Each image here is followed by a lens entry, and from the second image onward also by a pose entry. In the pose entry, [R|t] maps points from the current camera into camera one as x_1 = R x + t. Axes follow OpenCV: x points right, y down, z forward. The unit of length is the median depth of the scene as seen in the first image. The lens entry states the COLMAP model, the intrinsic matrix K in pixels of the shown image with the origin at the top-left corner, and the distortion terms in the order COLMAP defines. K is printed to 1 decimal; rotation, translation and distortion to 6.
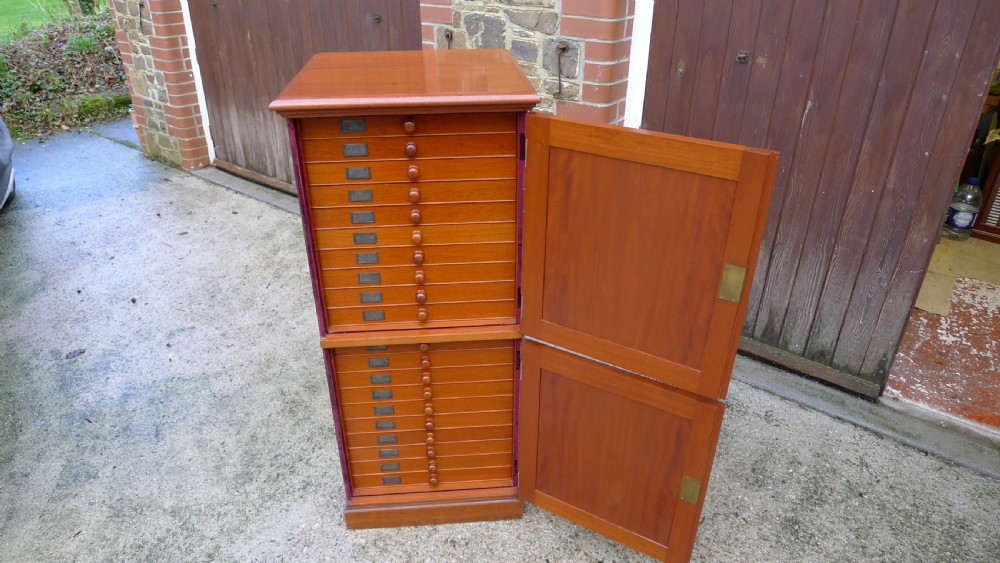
lens RADIAL K [[657.2, 0, 490.1], [0, 657.2, 286.3], [0, 0, 1]] dist [-0.057037, 0.014755]
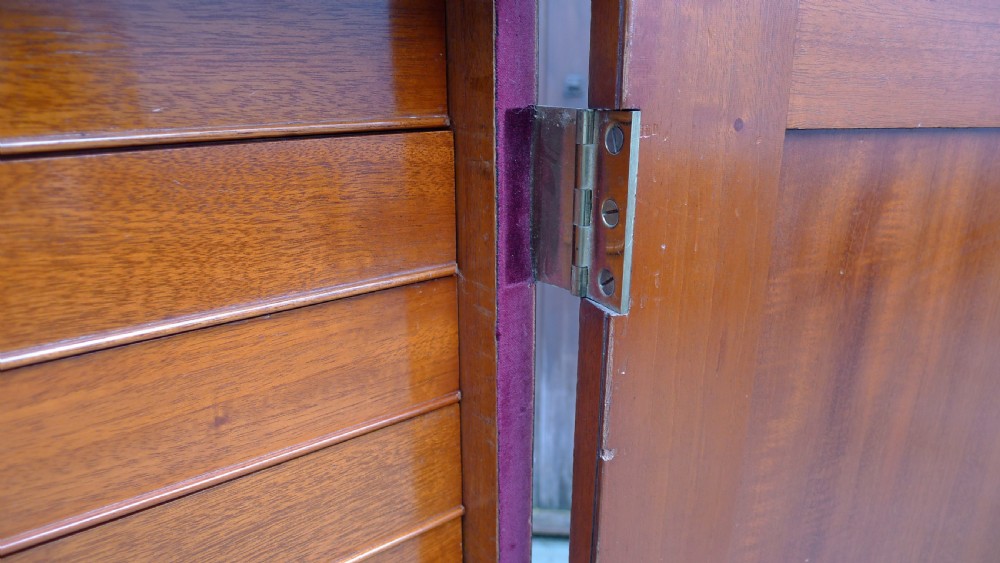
lens RADIAL K [[657.2, 0, 494.2], [0, 657.2, 279.5], [0, 0, 1]] dist [-0.057037, 0.014755]
pose [[0.842736, -0.161053, 0.513671, -0.022486], [0.266515, 0.953875, -0.138175, -0.101300], [-0.467724, 0.253346, 0.846788, 0.507957]]
